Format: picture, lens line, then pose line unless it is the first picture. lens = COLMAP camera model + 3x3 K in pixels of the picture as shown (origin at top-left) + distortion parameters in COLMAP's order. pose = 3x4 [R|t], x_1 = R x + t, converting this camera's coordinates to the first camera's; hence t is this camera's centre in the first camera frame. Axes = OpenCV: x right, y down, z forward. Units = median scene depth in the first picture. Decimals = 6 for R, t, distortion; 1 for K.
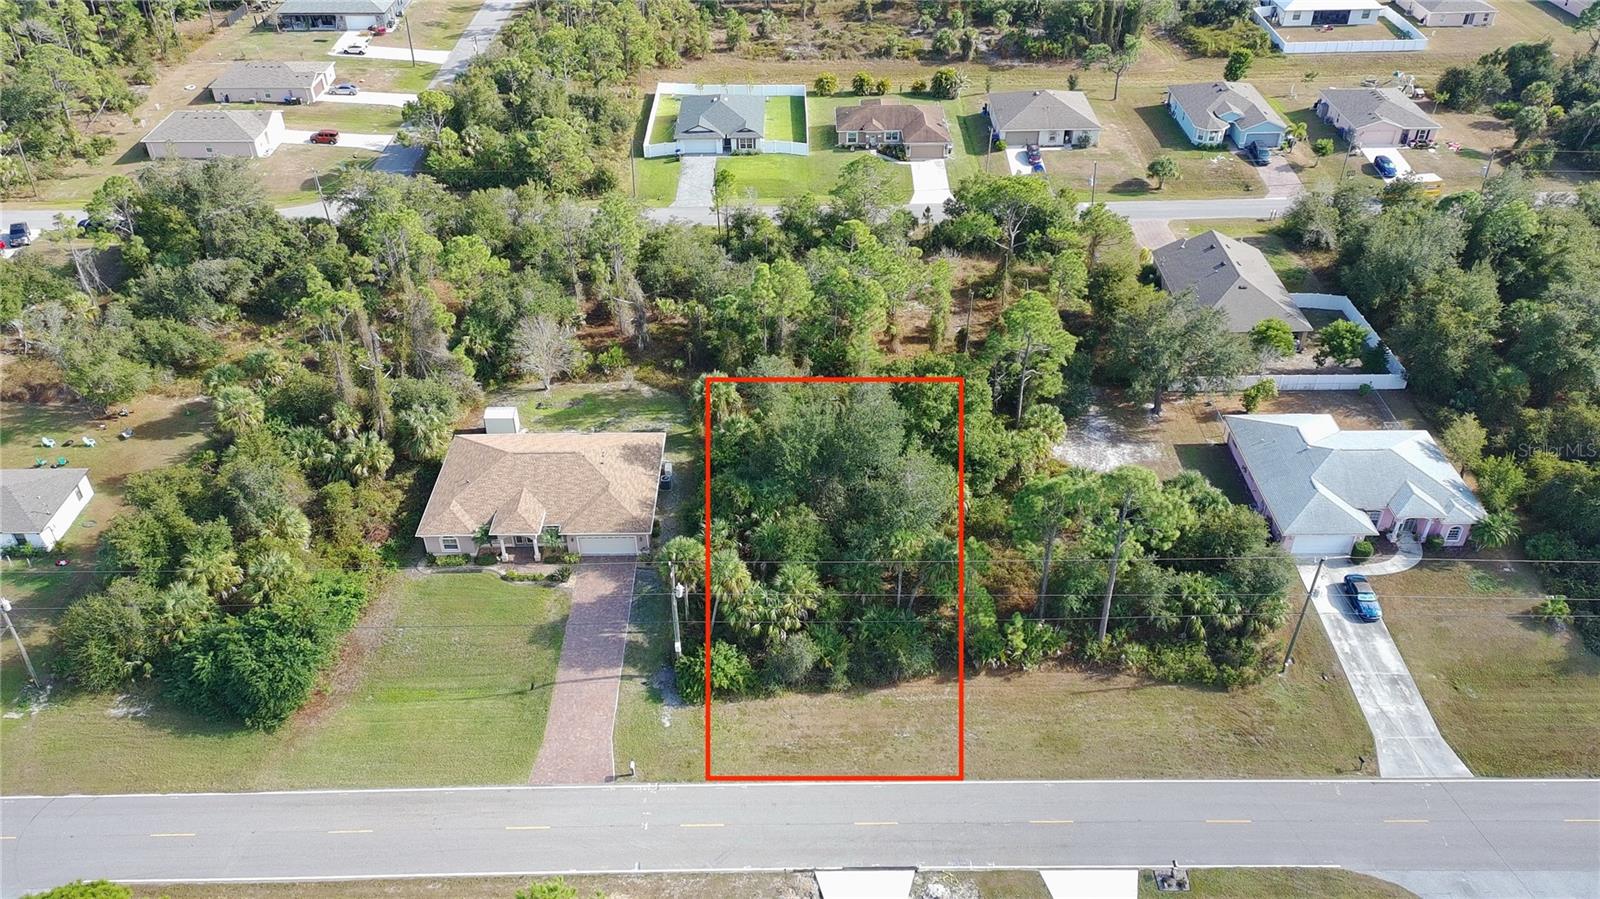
lens RADIAL K [[1236.4, 0, 793.2], [0, 1236.4, 457.2], [0, 0, 1]] dist [0.077433, -0.066545]
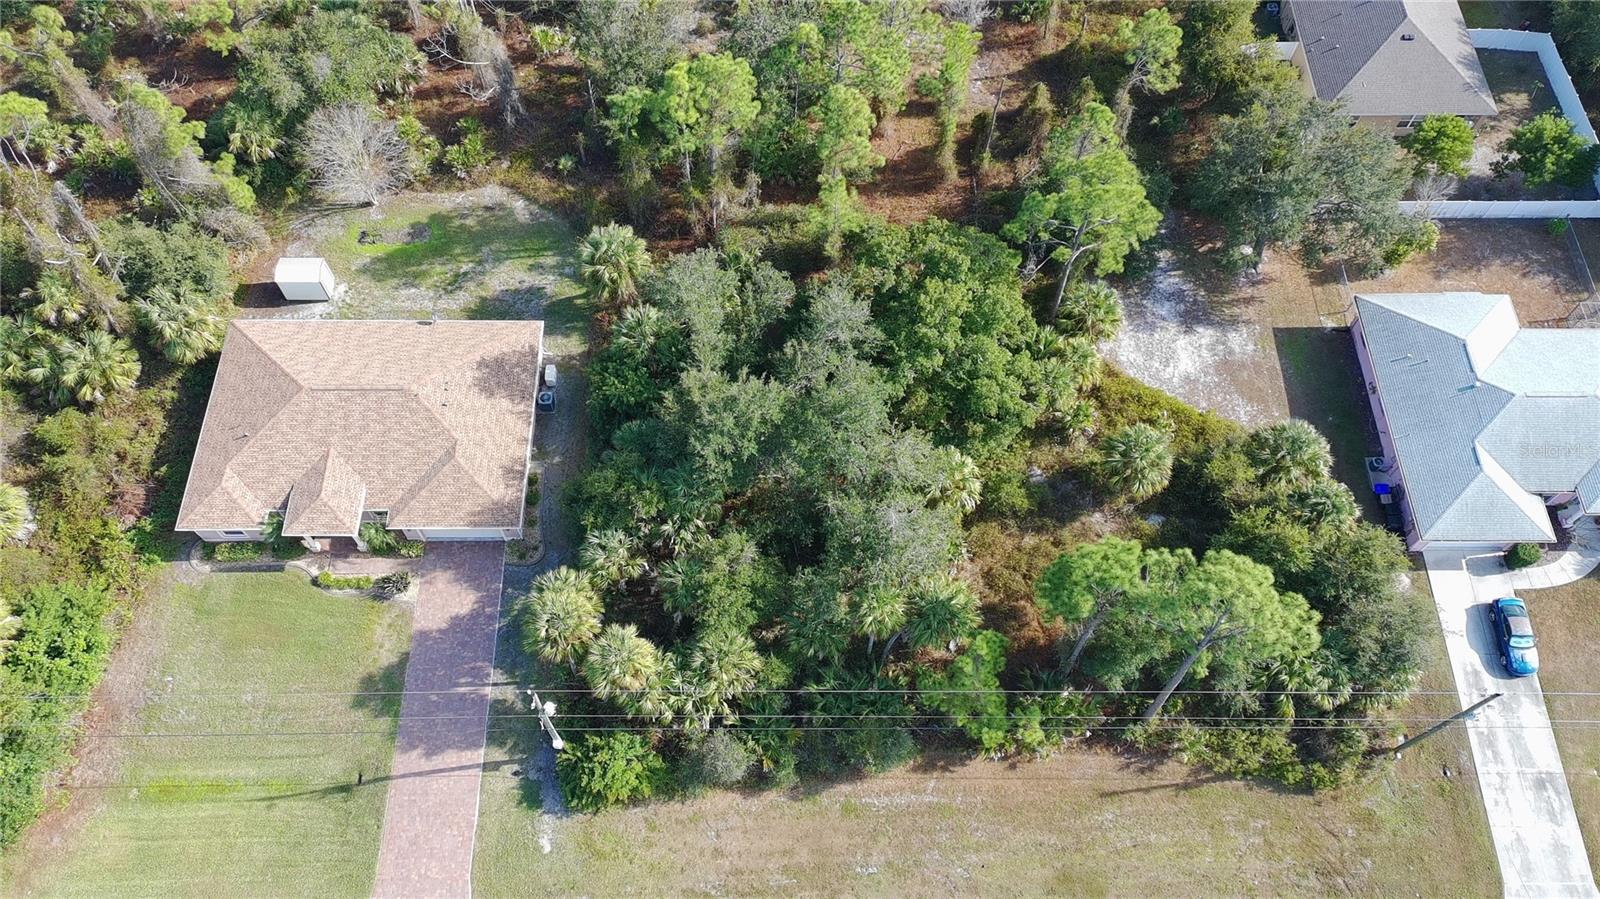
lens RADIAL K [[1236.4, 0, 800.4], [0, 1236.4, 455.9], [0, 0, 1]] dist [0.077433, -0.066545]
pose [[0.999804, 0.002473, 0.019656, 0.031580], [-0.010554, 0.906156, 0.422812, -0.295251], [-0.016765, -0.422936, 0.906004, 0.413630]]
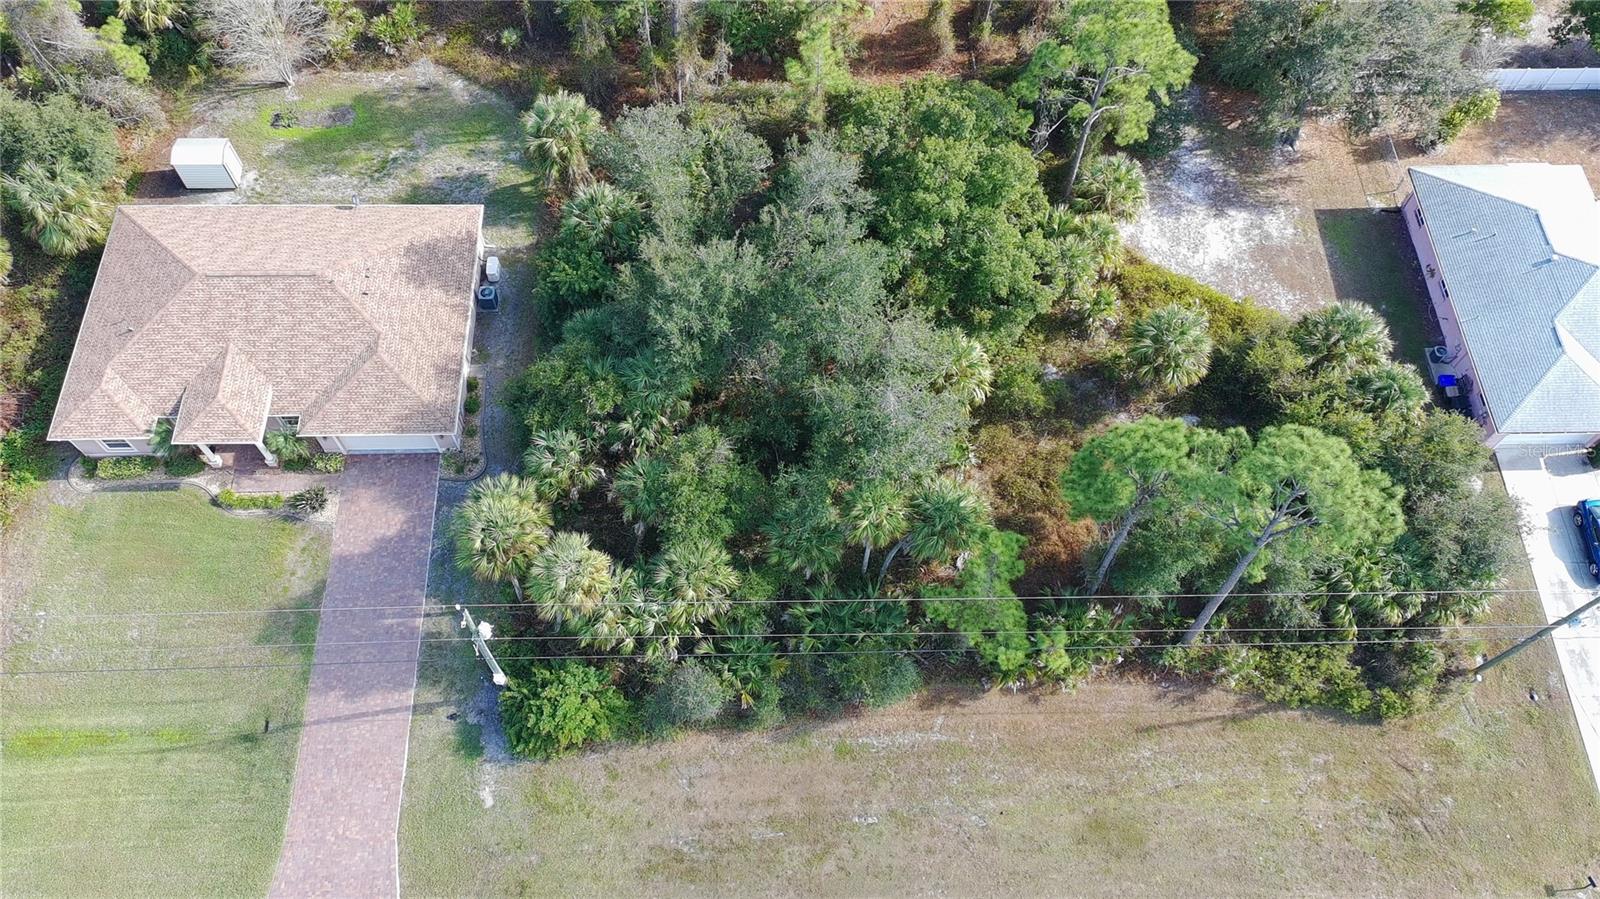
lens RADIAL K [[1236.4, 0, 803.4], [0, 1236.4, 455.4], [0, 0, 1]] dist [0.077433, -0.066545]
pose [[0.999279, -0.010989, 0.036328, 0.033816], [-0.005360, 0.906718, 0.421703, -0.198234], [-0.037574, -0.421594, 0.906006, 0.483597]]
